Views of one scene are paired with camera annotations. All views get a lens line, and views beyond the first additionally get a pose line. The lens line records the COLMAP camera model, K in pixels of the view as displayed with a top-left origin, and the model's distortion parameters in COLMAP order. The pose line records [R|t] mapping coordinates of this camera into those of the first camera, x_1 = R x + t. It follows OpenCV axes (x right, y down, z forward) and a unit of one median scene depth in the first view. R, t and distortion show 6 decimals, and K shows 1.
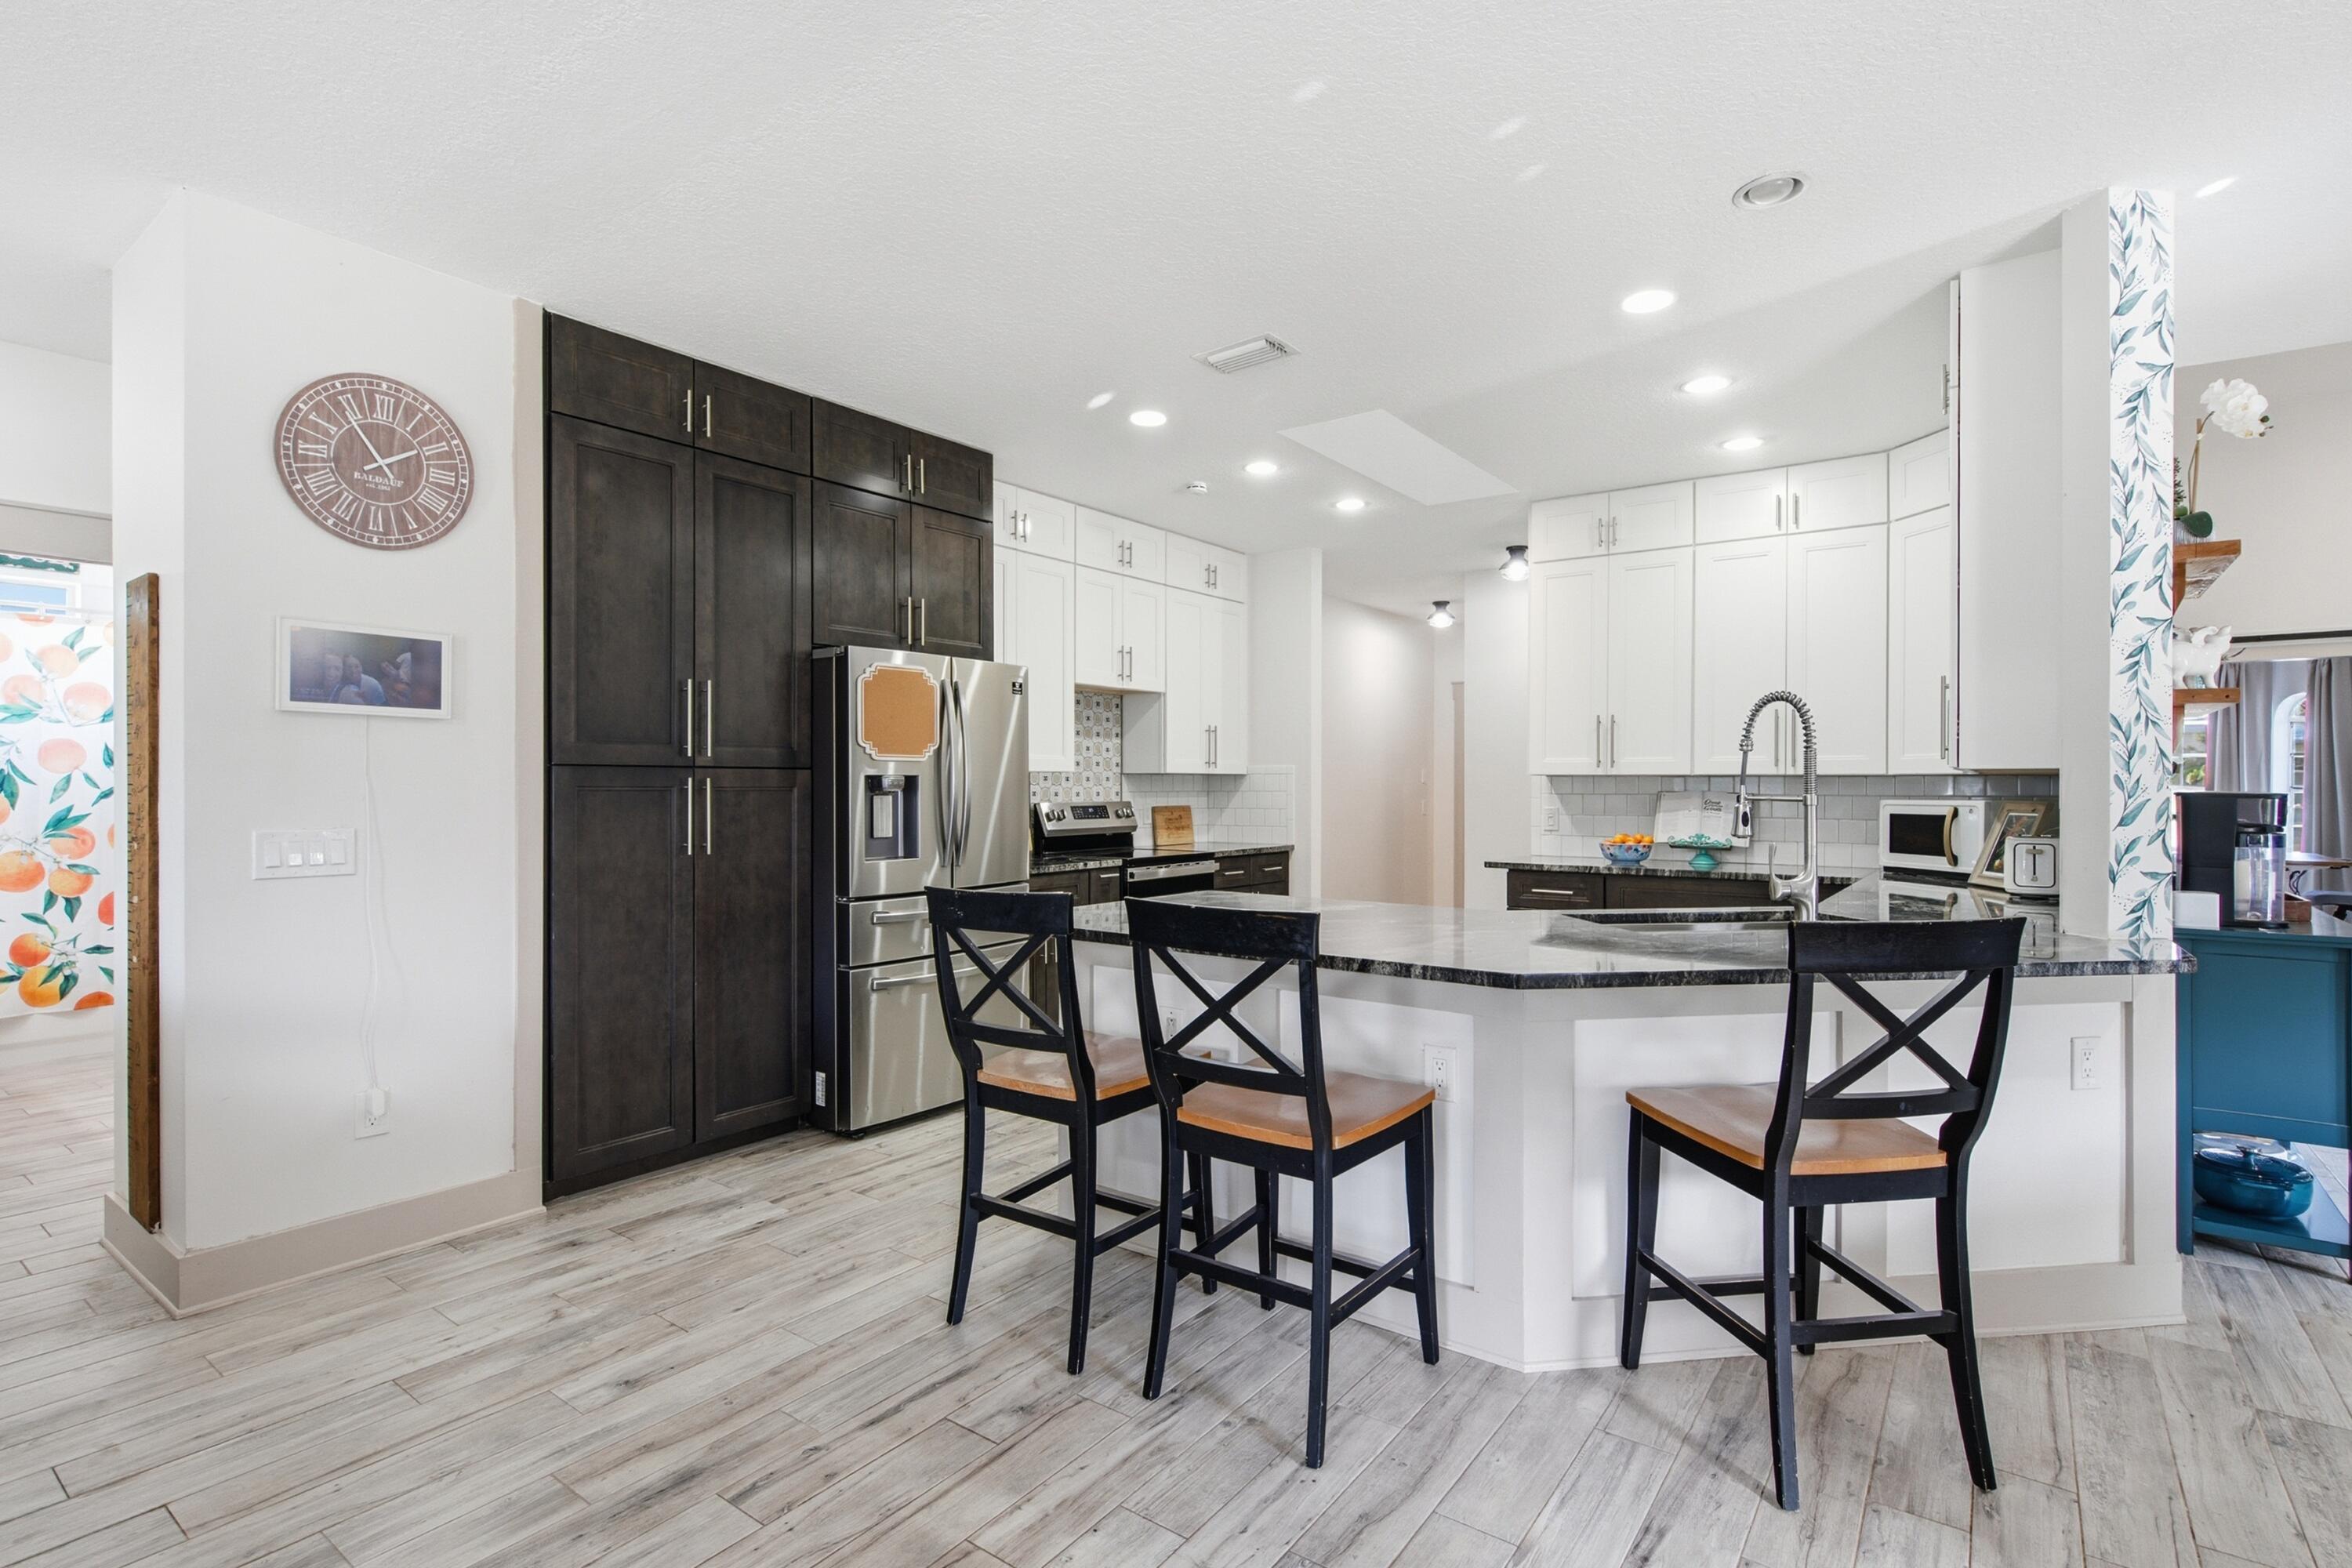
lens RADIAL K [[1125.3, 0, 1177.4], [0, 1125.3, 794.5], [0, 0, 1]] dist [0.000634, -0.000125]
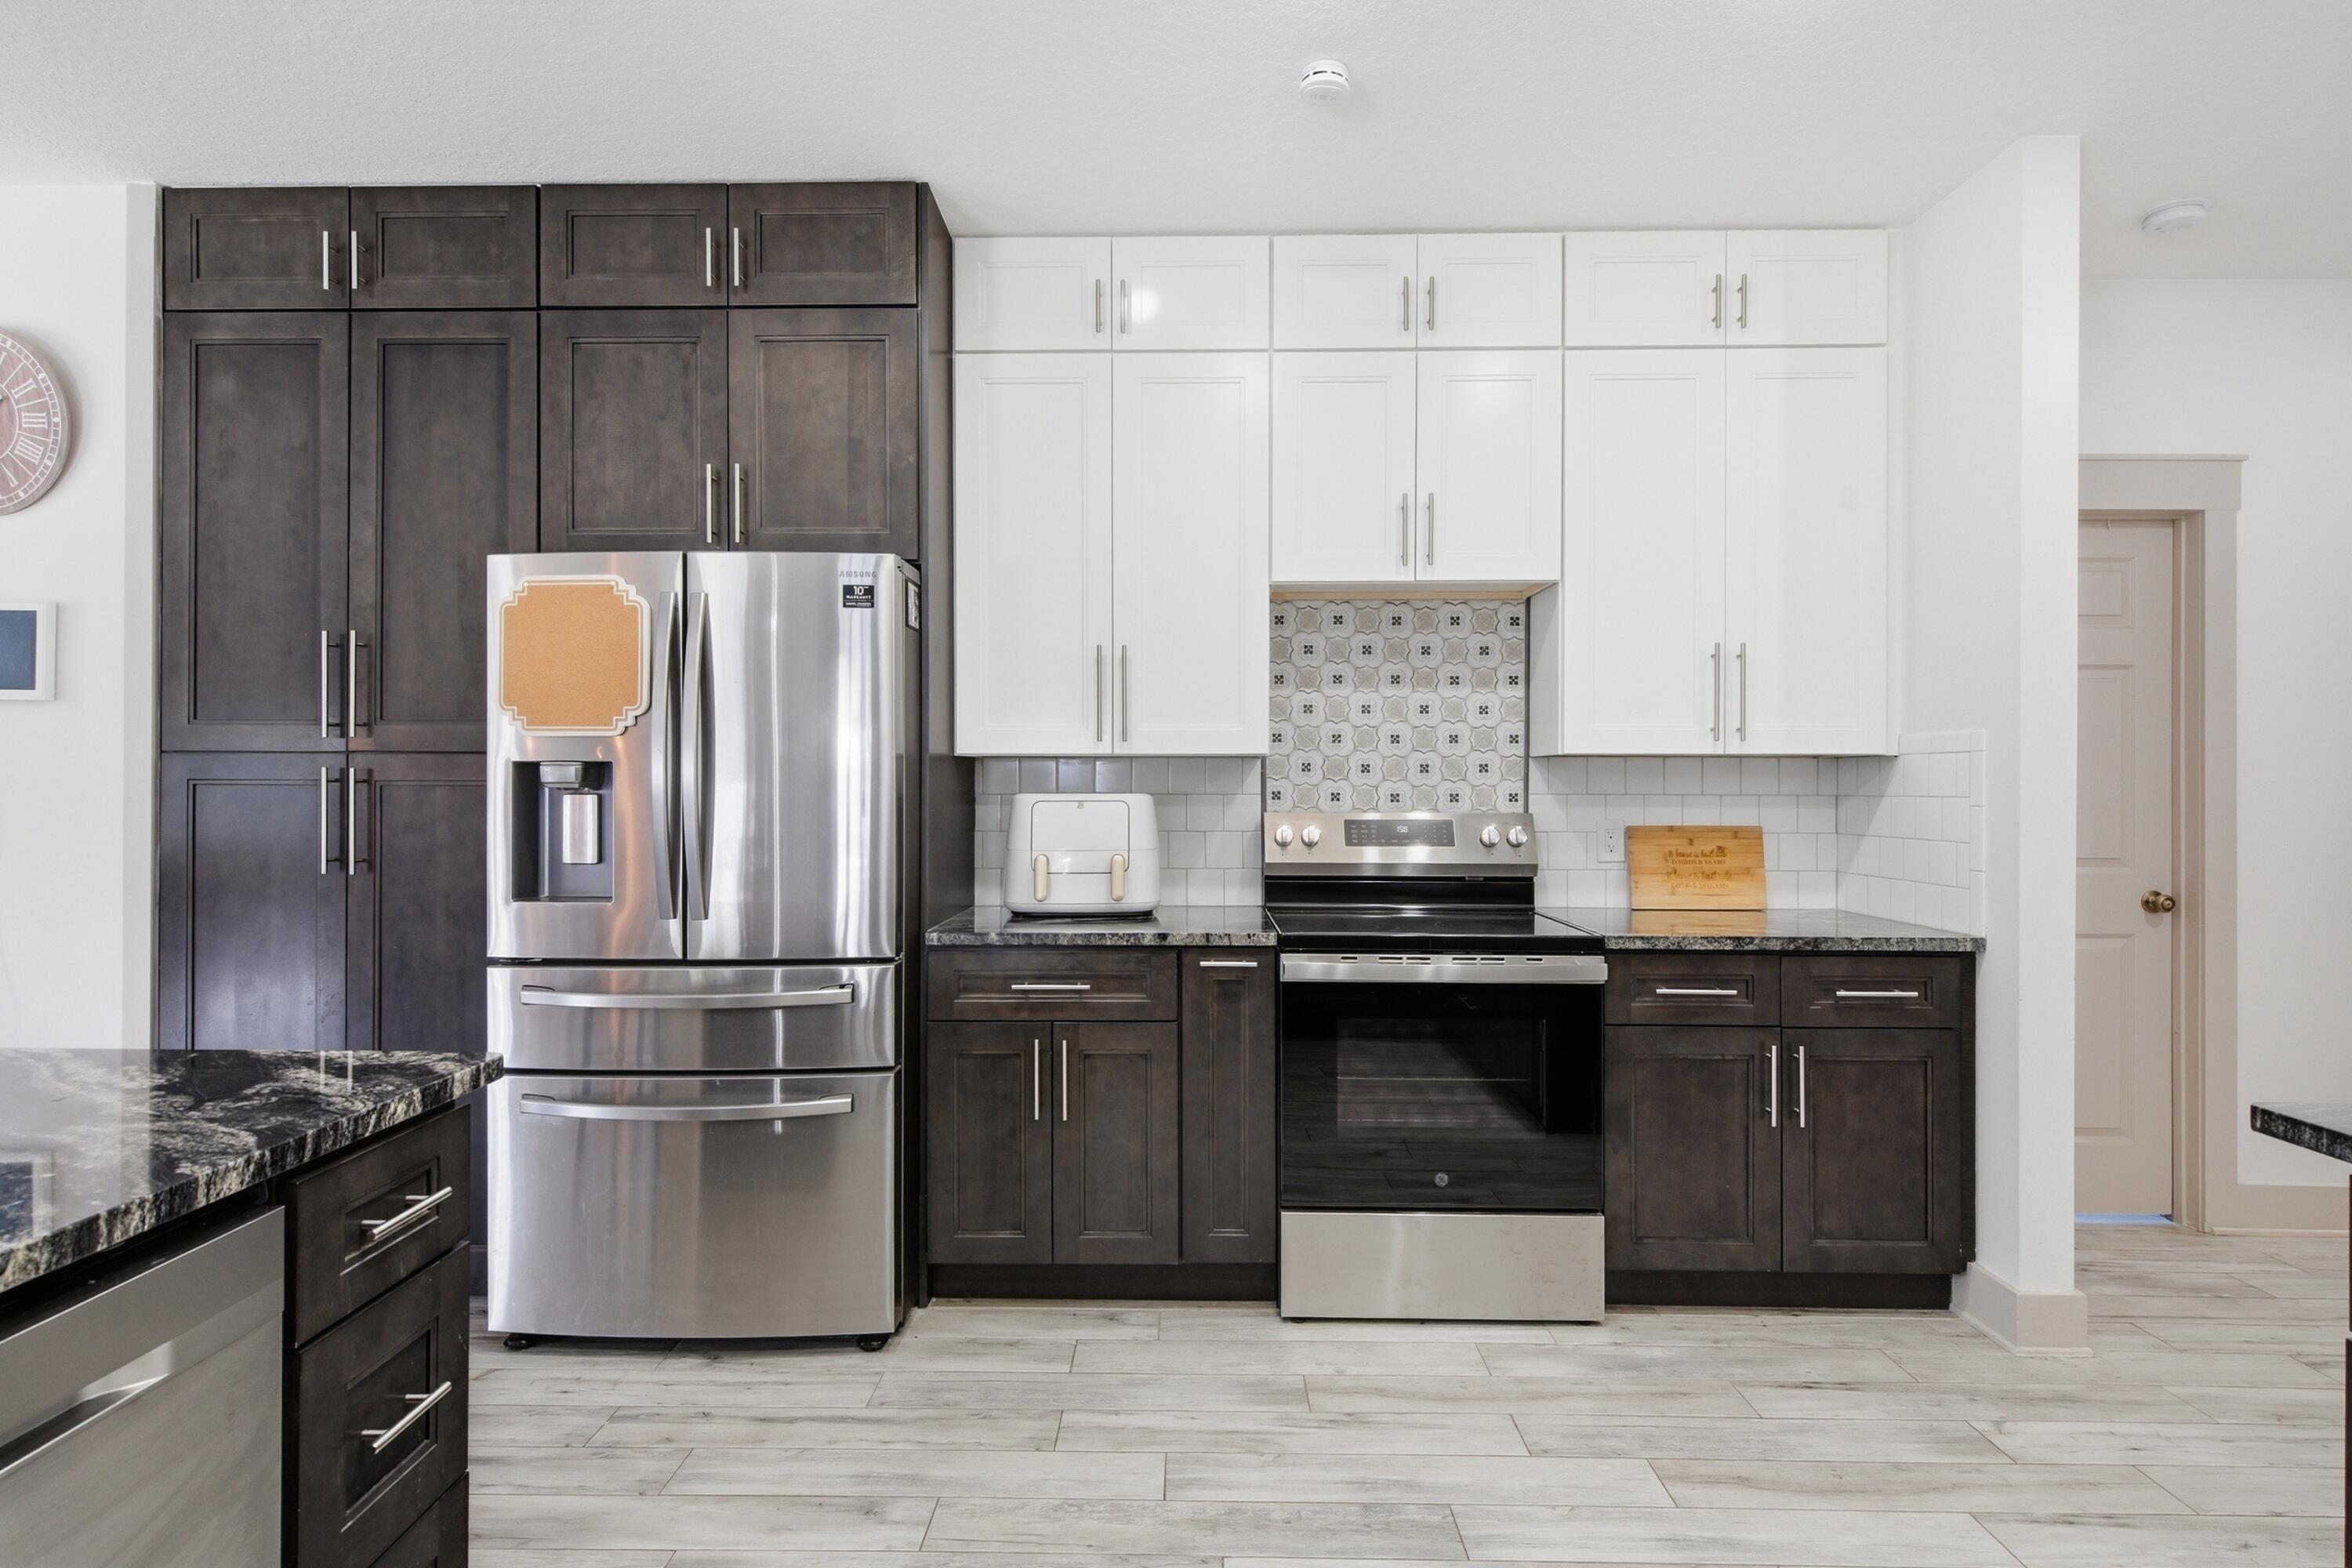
lens RADIAL K [[1217.5, 0, 1169.6], [0, 1217.5, 773.7], [0, 0, 1]] dist [0.000959, -0.002276]
pose [[0.579936, -0.002817, -0.814657, 0.600800], [-0.009323, 0.999906, -0.010094, -0.008961], [0.814609, 0.013449, 0.579855, 1.148682]]
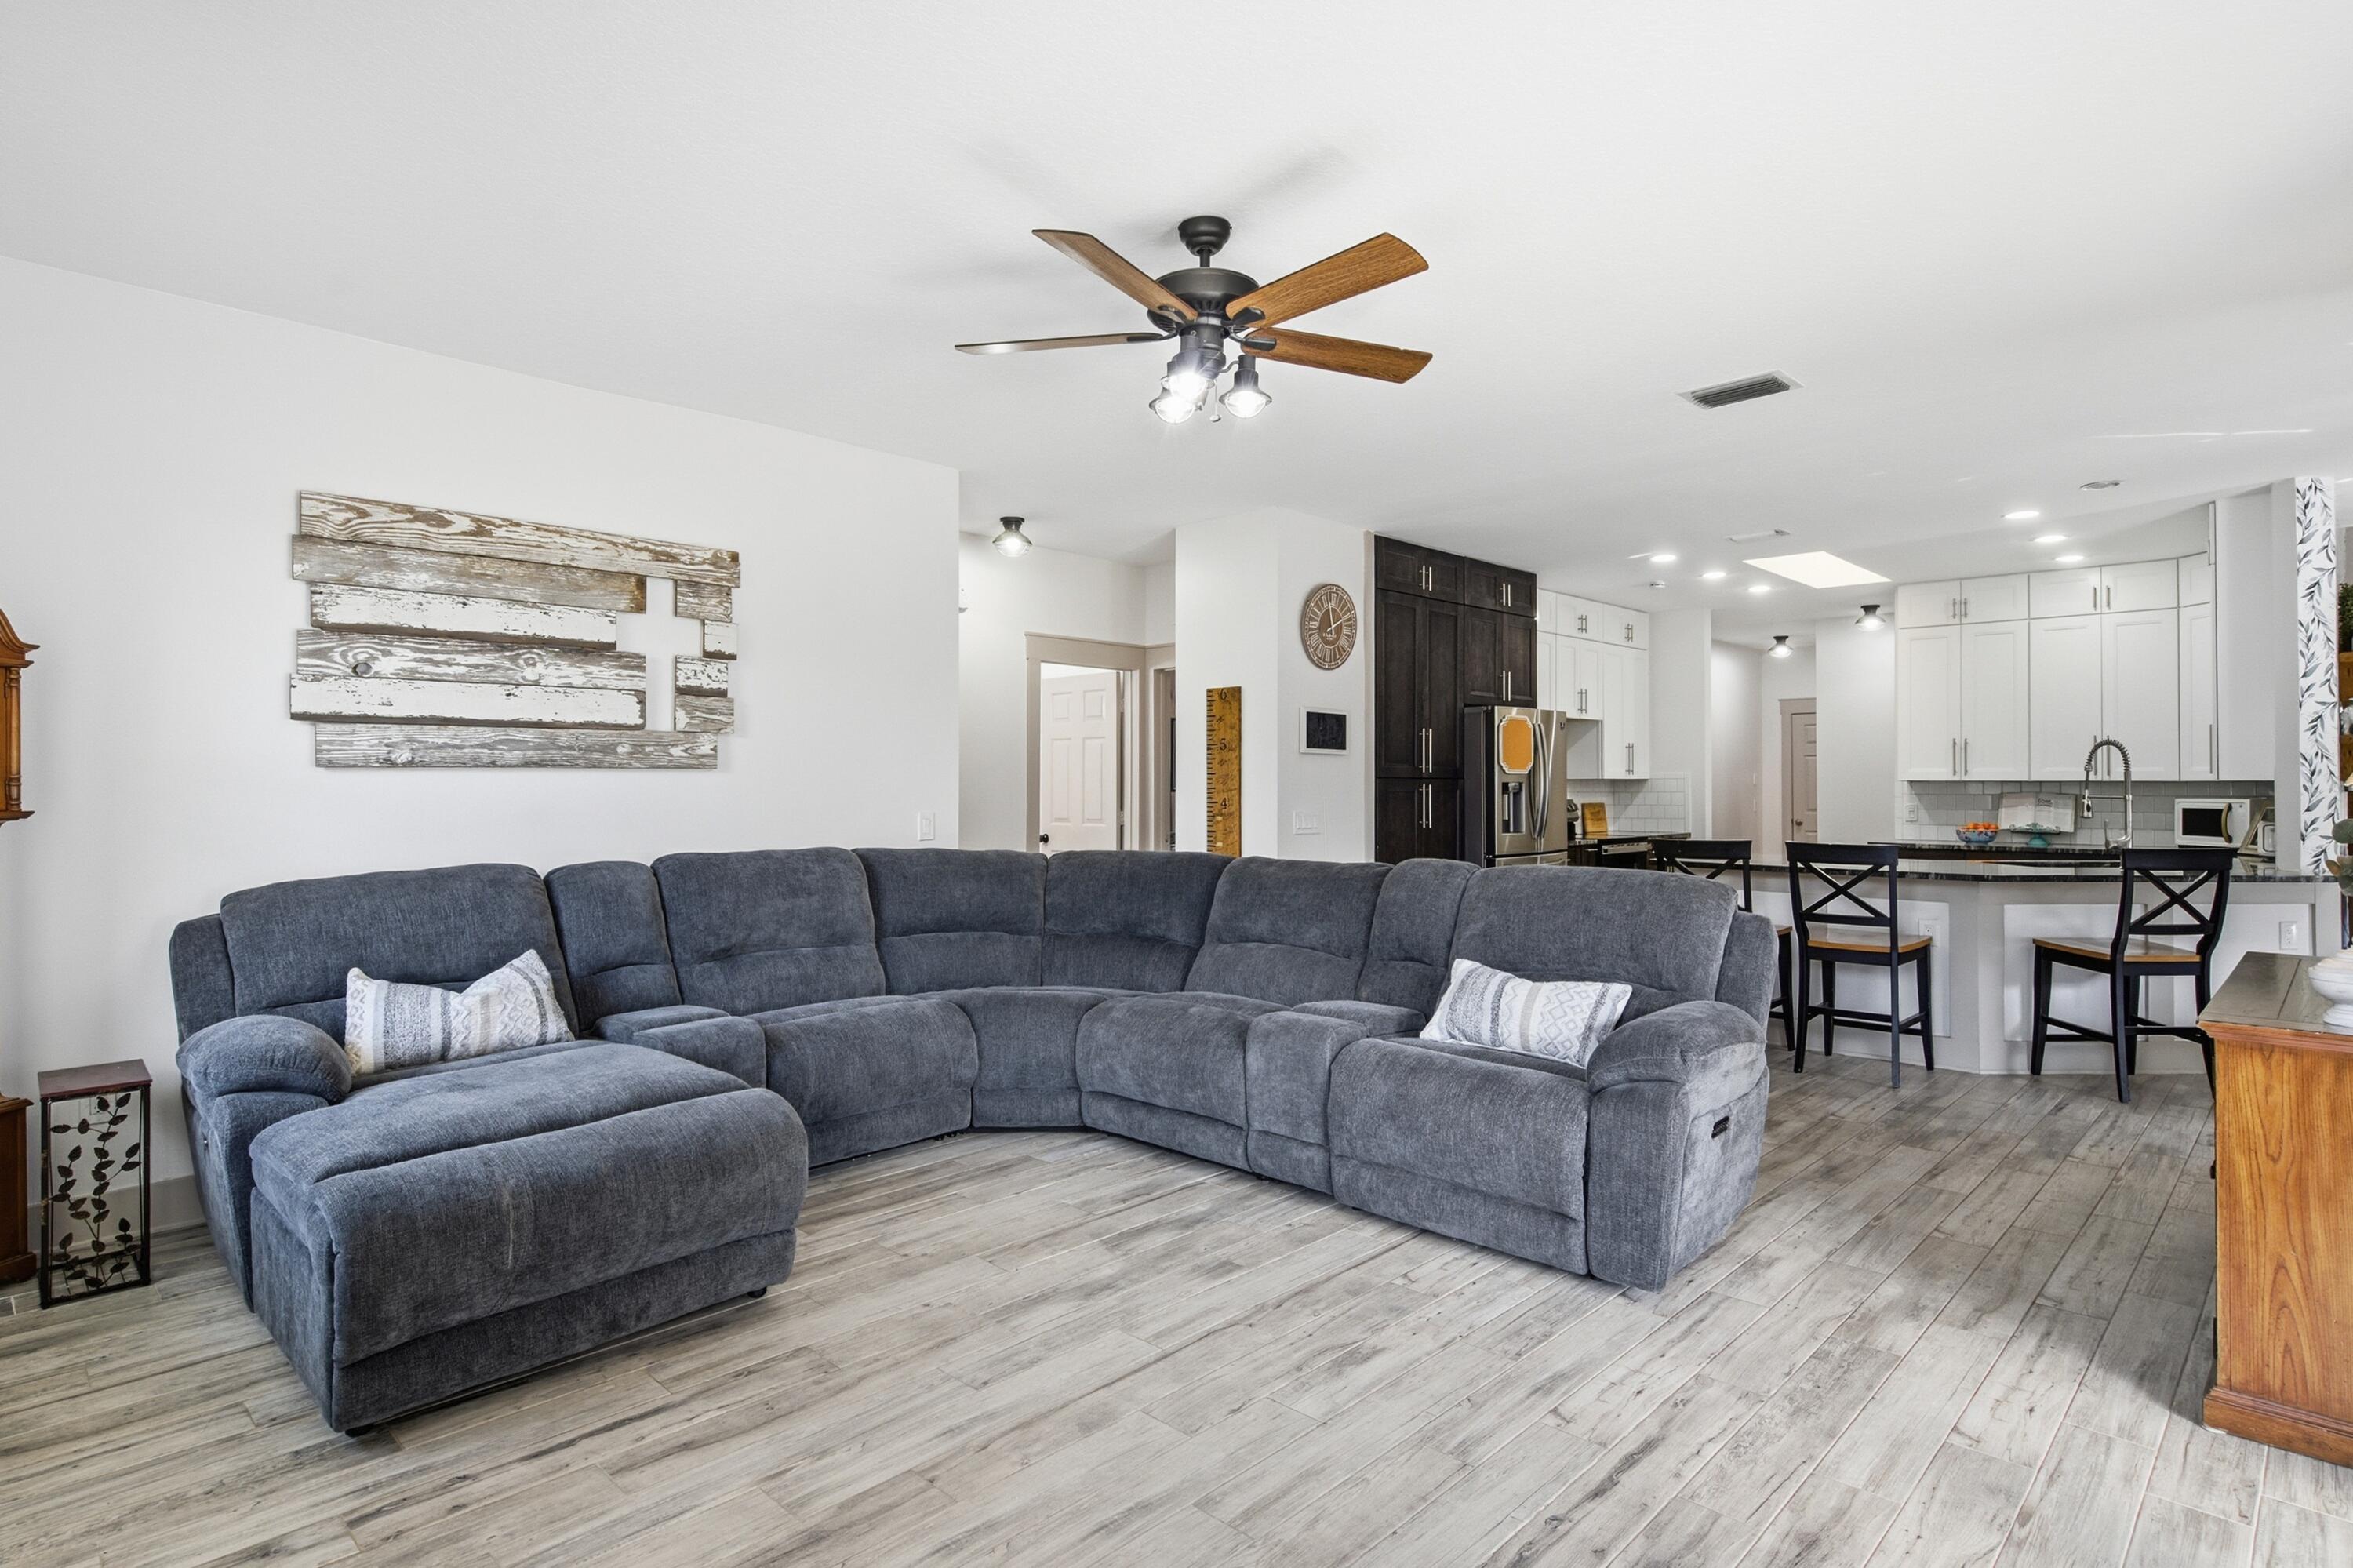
lens RADIAL K [[1218.1, 0, 1170.1], [0, 1218.1, 773.7], [0, 0, 1]] dist [0.000959, -0.002276]
pose [[0.990045, -0.001294, -0.140743, -0.646788], [-0.001145, 0.999851, -0.017253, 0.001722], [0.140744, 0.017242, 0.989896, -1.090645]]
